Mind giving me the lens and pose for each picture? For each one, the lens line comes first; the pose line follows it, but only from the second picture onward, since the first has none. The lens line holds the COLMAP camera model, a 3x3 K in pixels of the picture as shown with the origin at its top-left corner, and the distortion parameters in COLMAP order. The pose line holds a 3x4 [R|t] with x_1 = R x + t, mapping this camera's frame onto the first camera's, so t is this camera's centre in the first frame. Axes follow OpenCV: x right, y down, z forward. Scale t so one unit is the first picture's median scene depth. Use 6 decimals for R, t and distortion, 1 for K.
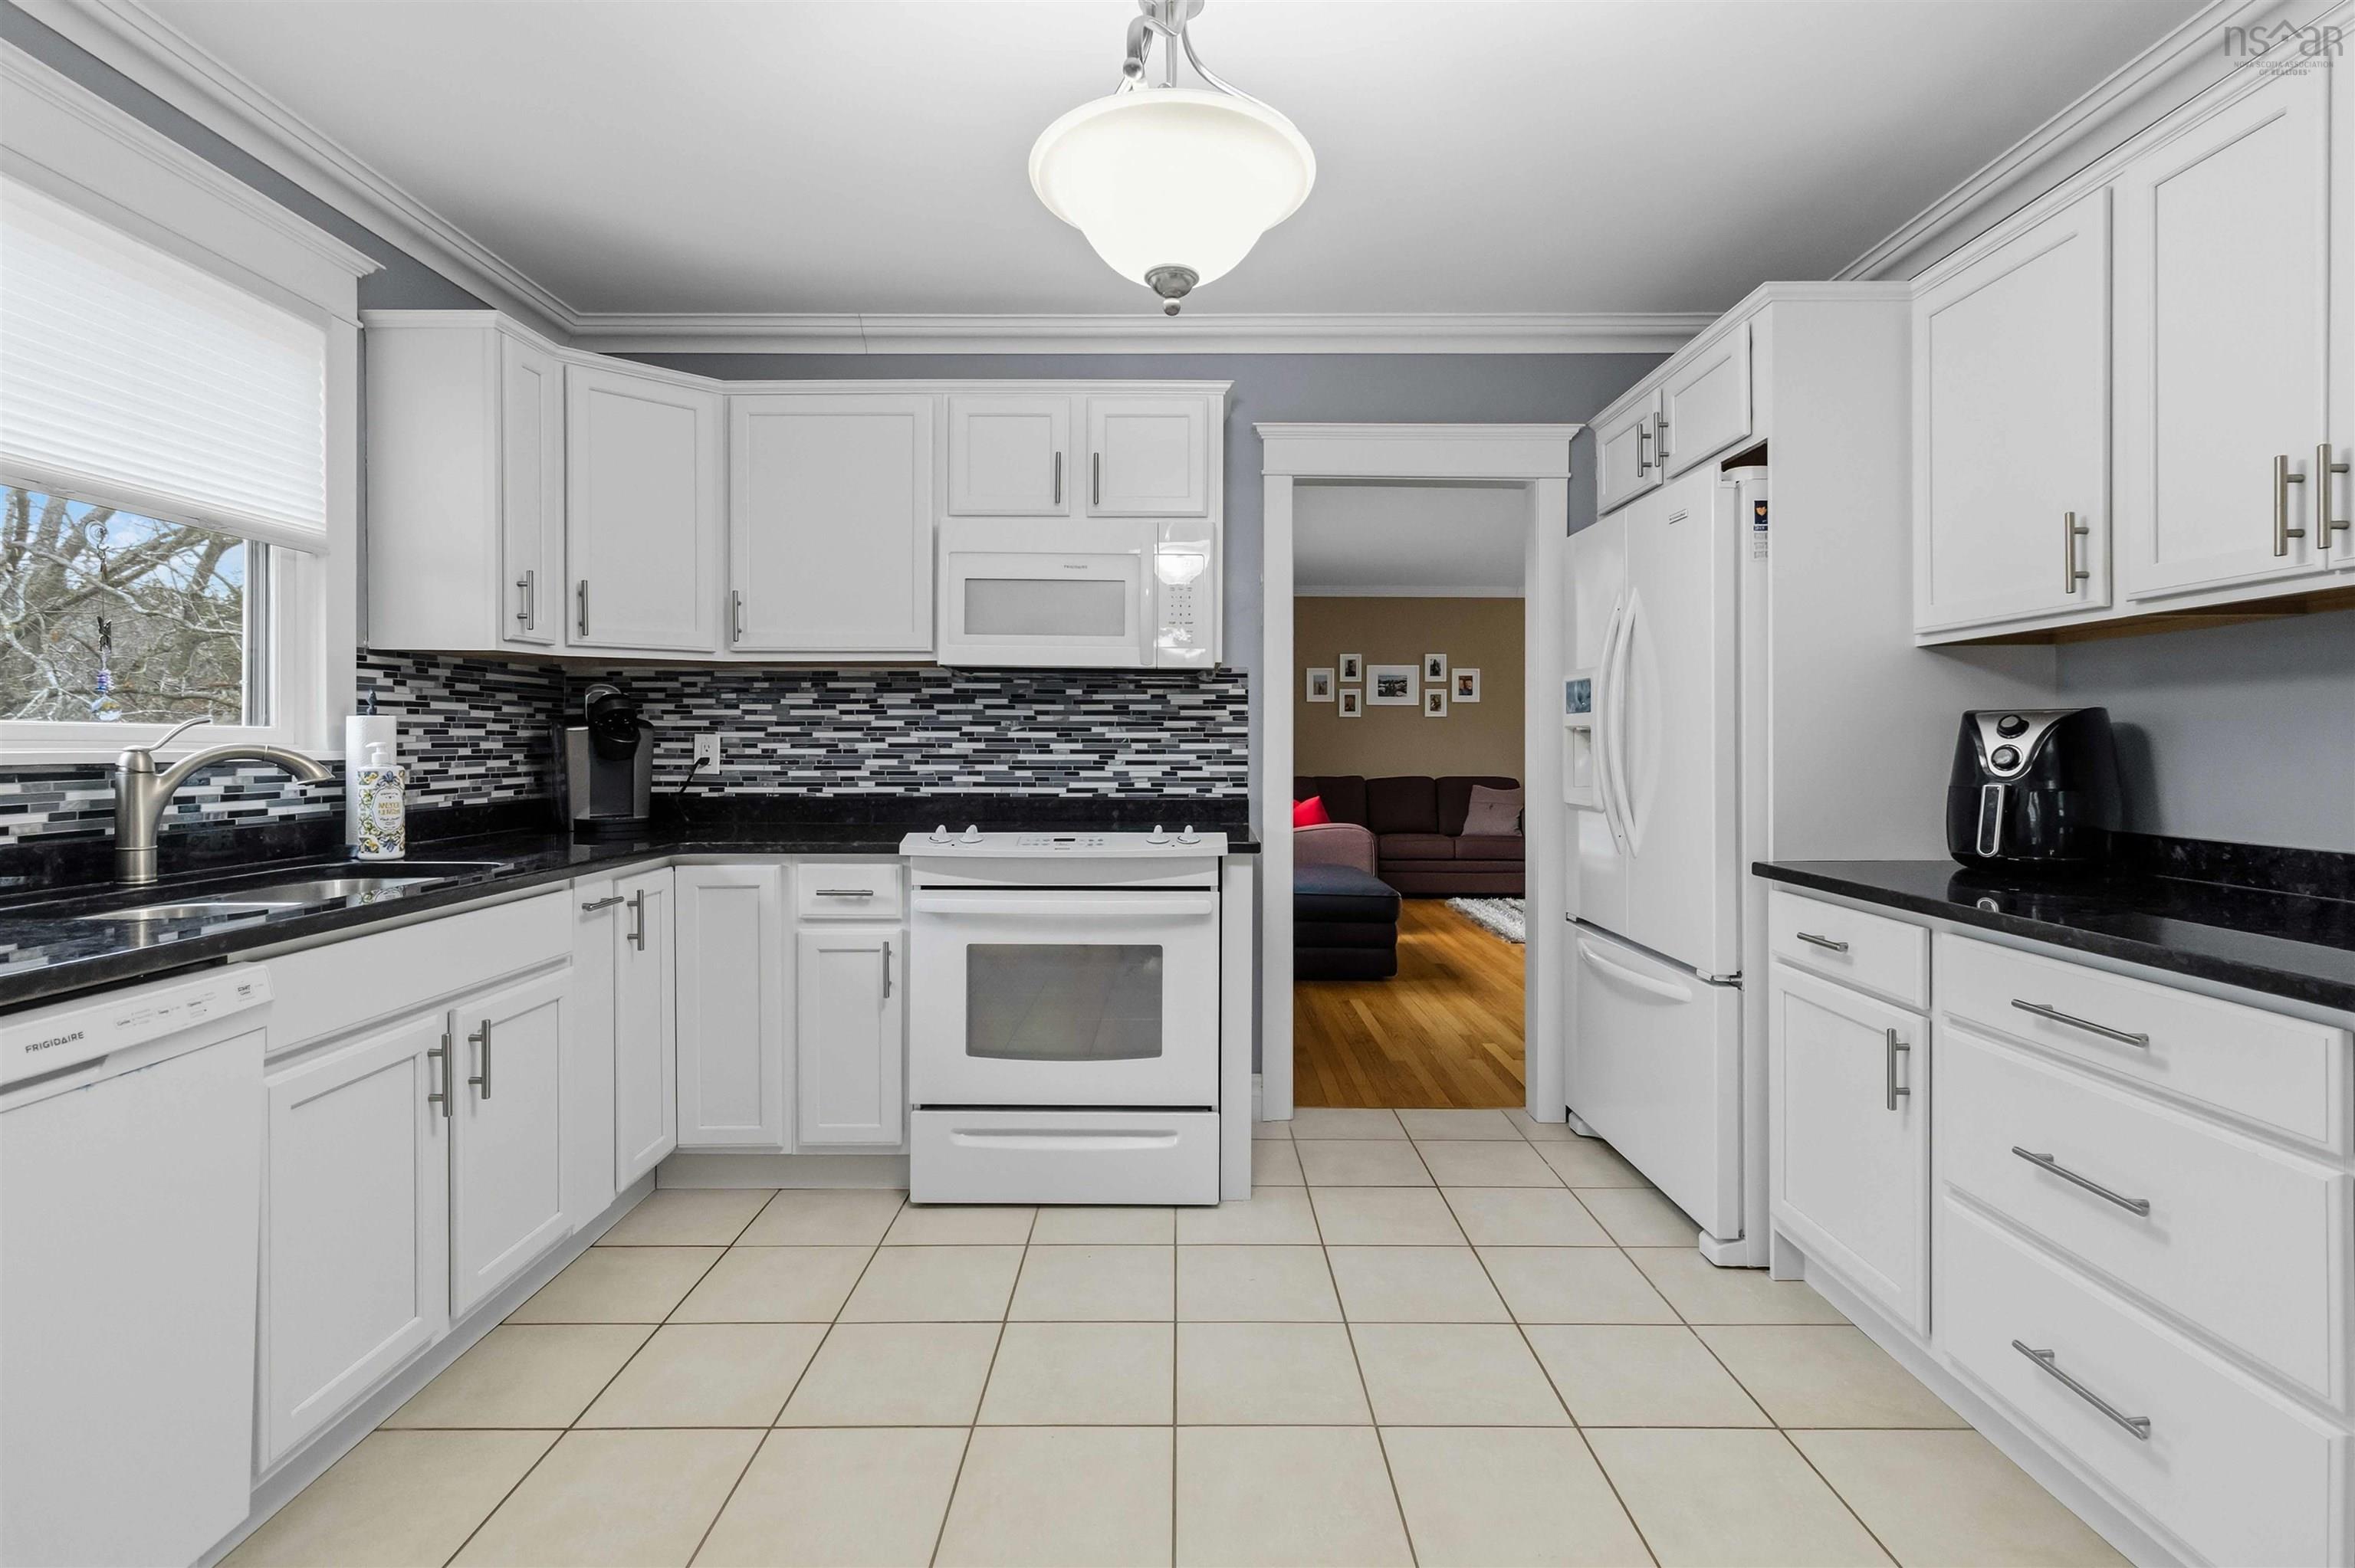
lens RADIAL K [[1114.9, 0, 1185.9], [0, 1114.9, 749.8], [0, 0, 1]] dist [-0.002518, 0.000981]
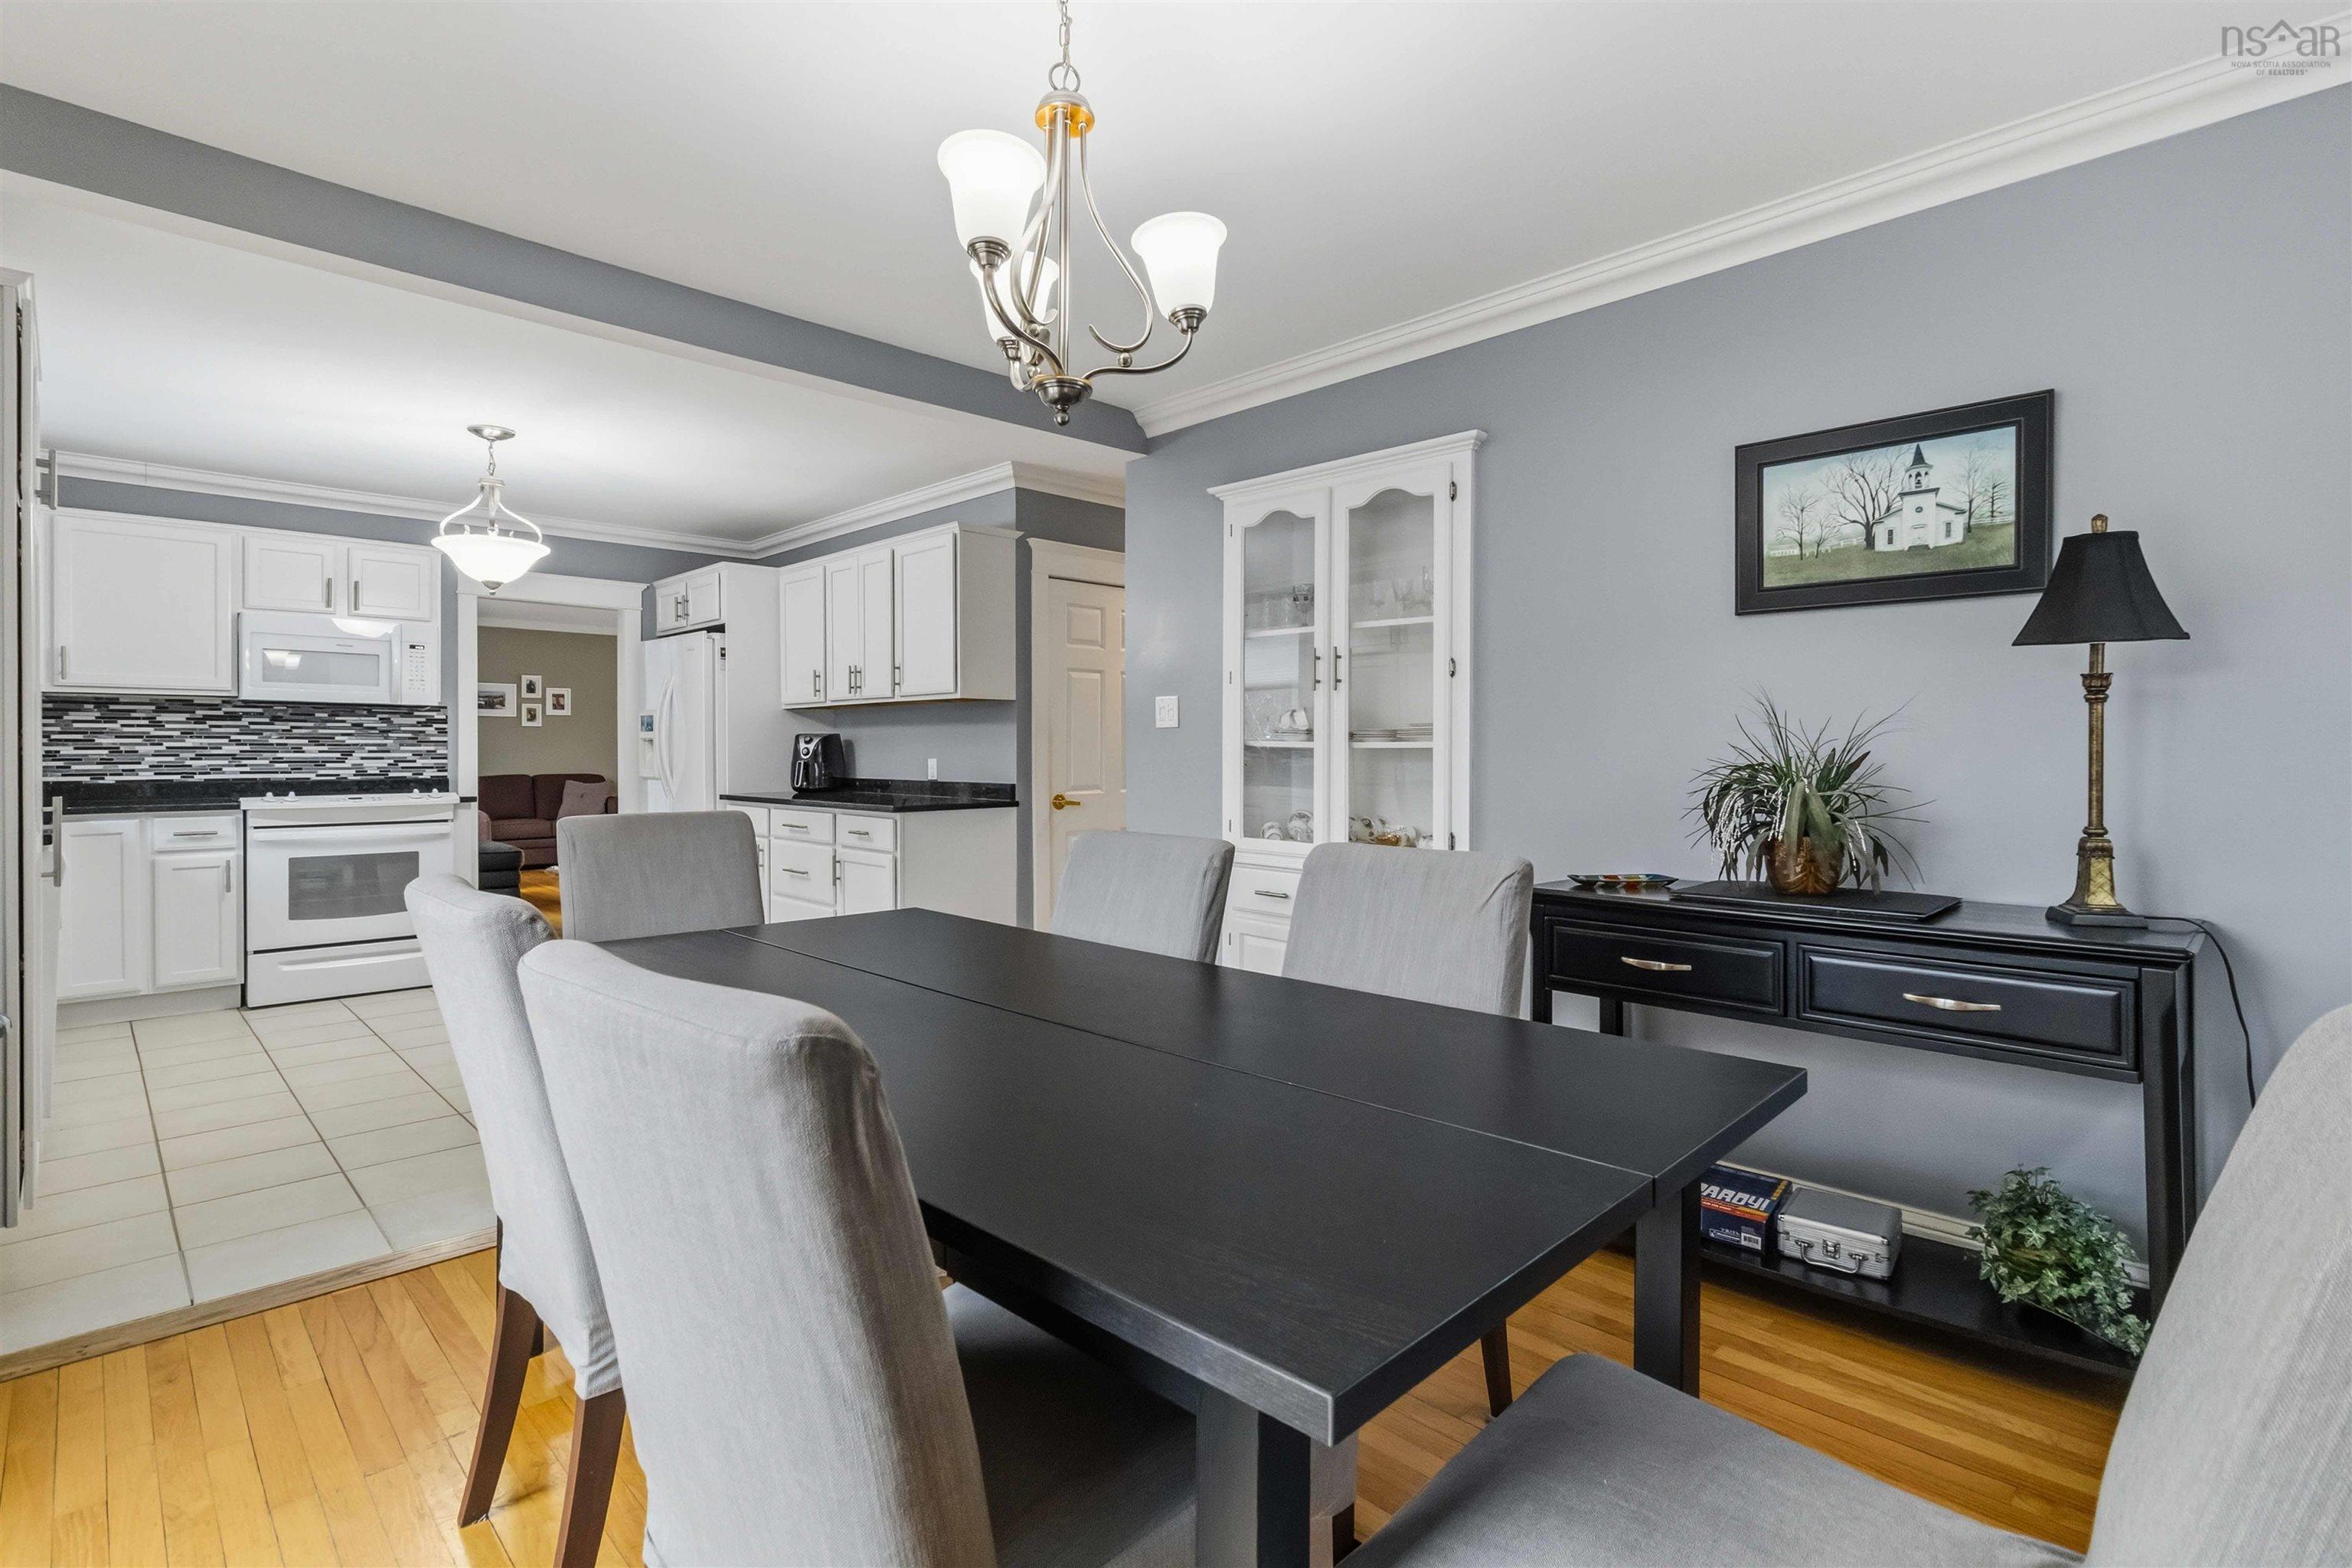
lens RADIAL K [[1113.6, 0, 1190.8], [0, 1113.6, 758.9], [0, 0, 1]] dist [-0.002518, 0.000981]
pose [[0.708548, -0.007647, 0.705621, -0.421201], [0.005616, 0.999971, 0.005198, 0.013180], [-0.705640, 0.000280, 0.708570, -1.267101]]
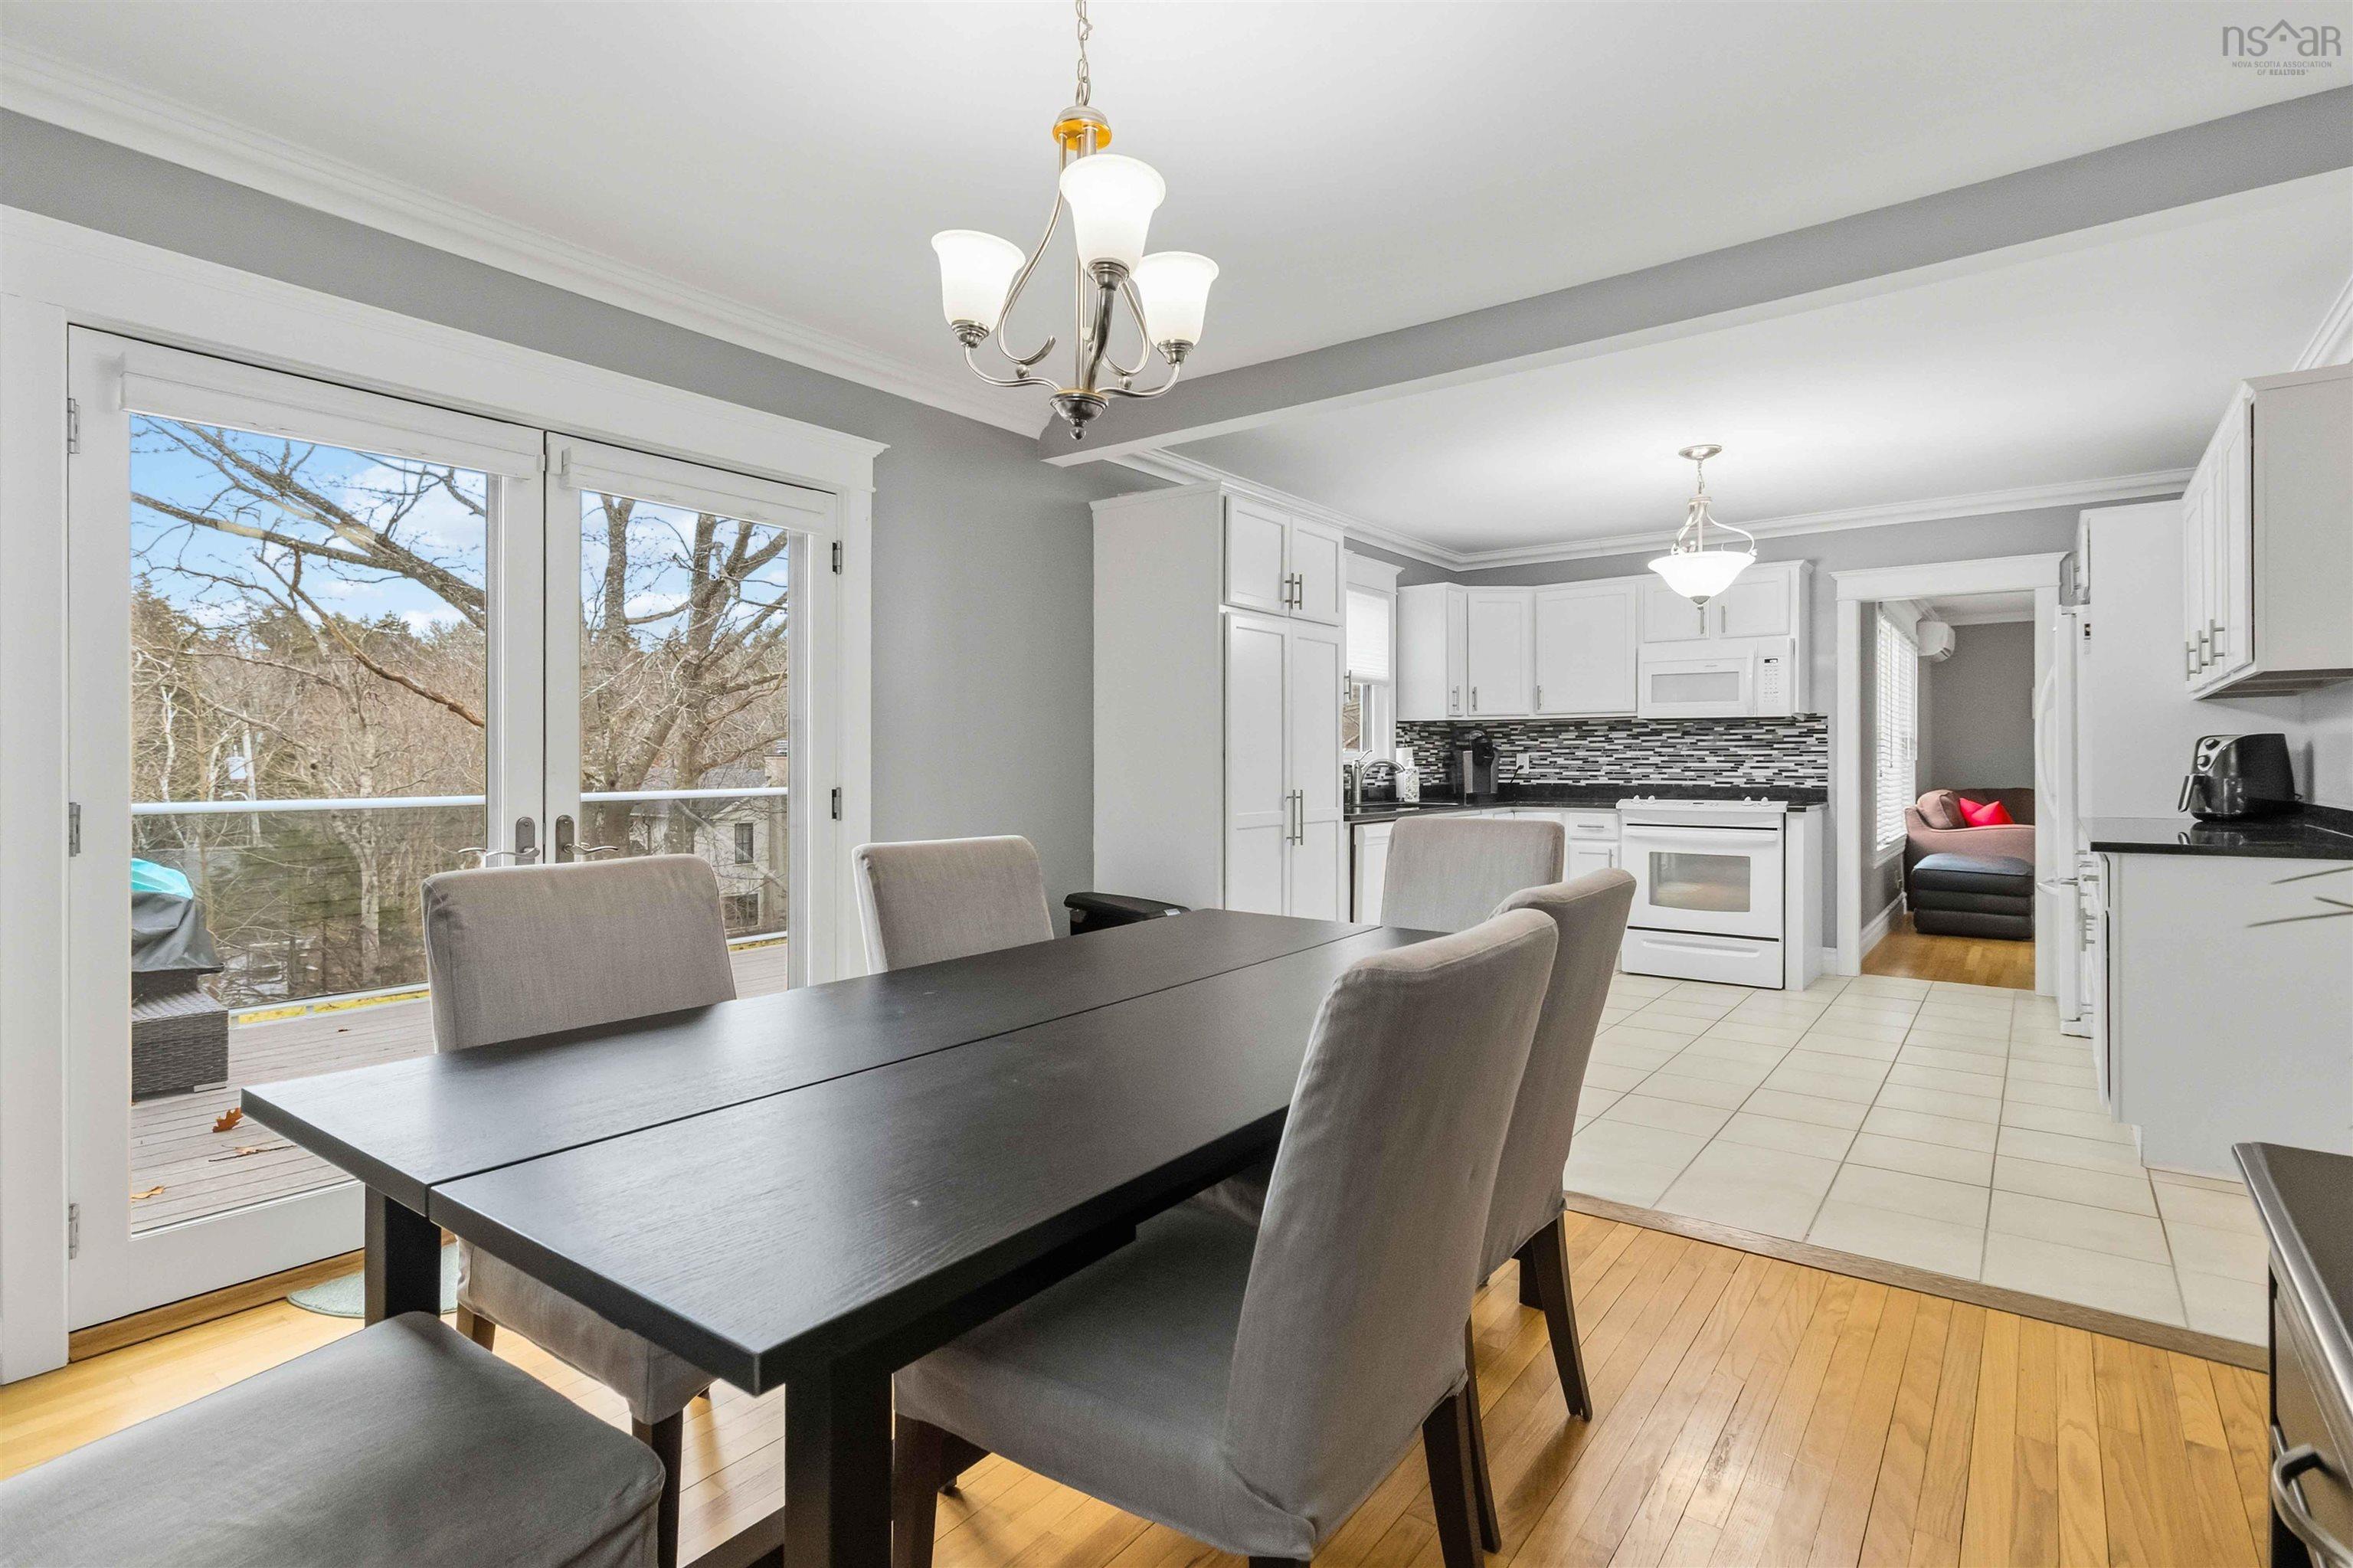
lens RADIAL K [[1114.1, 0, 1172.9], [0, 1114.1, 767.6], [0, 0, 1]] dist [-0.002518, 0.000981]
pose [[0.781719, -0.000608, -0.623630, 0.412021], [0.000045, 1.000000, -0.000918, 0.015880], [0.623631, 0.000690, 0.781719, -1.201600]]
